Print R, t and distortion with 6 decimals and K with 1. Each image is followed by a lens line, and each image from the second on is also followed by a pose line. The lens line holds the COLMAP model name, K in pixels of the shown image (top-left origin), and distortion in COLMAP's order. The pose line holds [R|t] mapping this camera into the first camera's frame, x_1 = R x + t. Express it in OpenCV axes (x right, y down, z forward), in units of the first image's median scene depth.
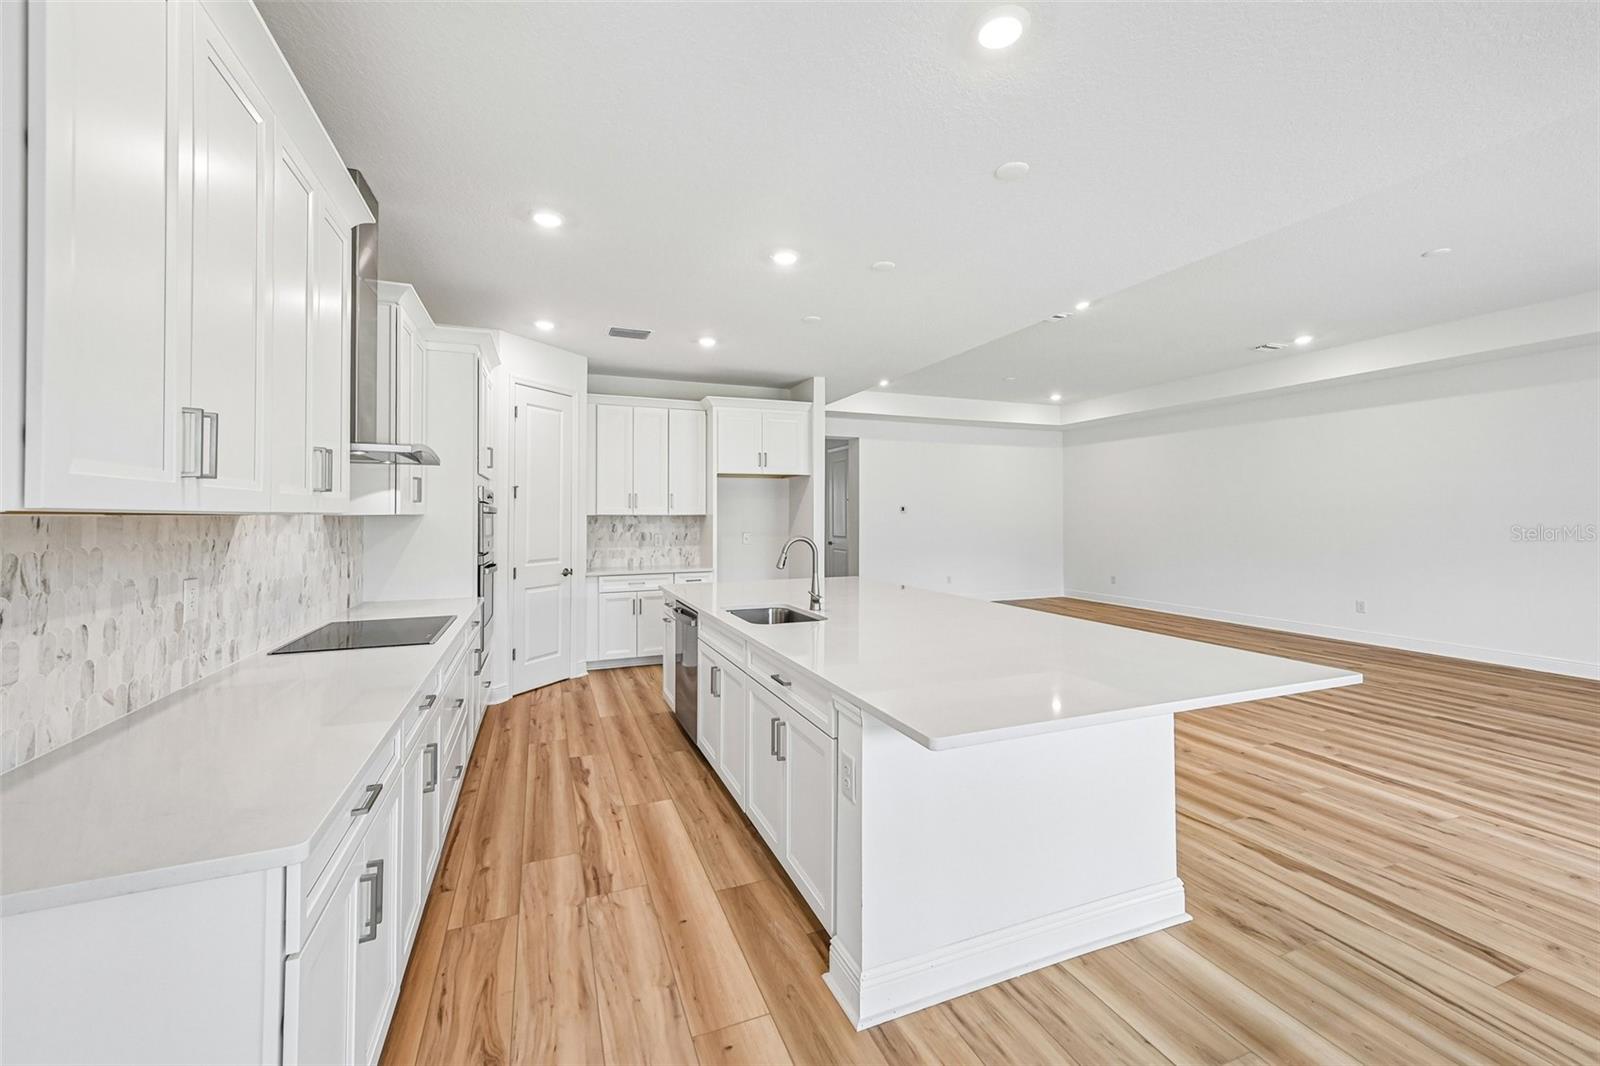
lens RADIAL K [[645.4, 0, 805.3], [0, 645.4, 505.6], [0, 0, 1]] dist [0.011471, -0.000122]
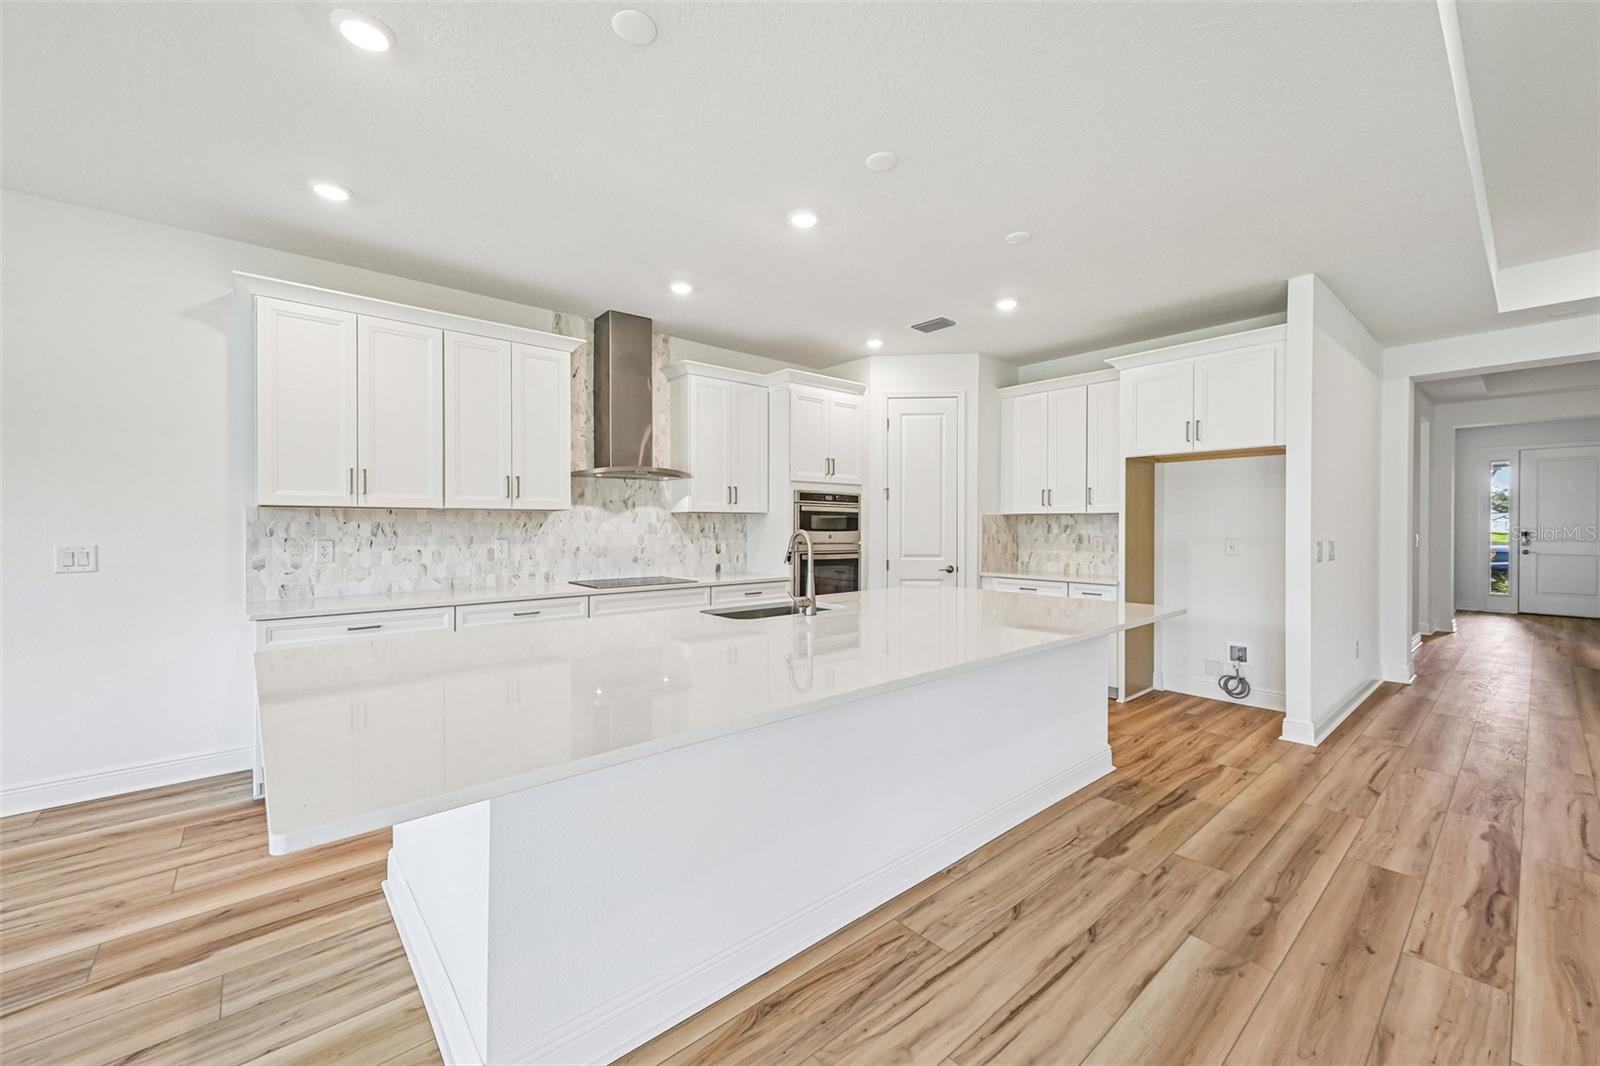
lens RADIAL K [[634.0, 0, 802.3], [0, 634.0, 528.1], [0, 0, 1]] dist [0.010342, 0.000895]
pose [[0.321282, 0.009372, -0.946937, 0.482958], [0.012278, 0.999826, 0.014062, 0.019191], [0.946904, -0.016144, 0.321111, 0.424436]]
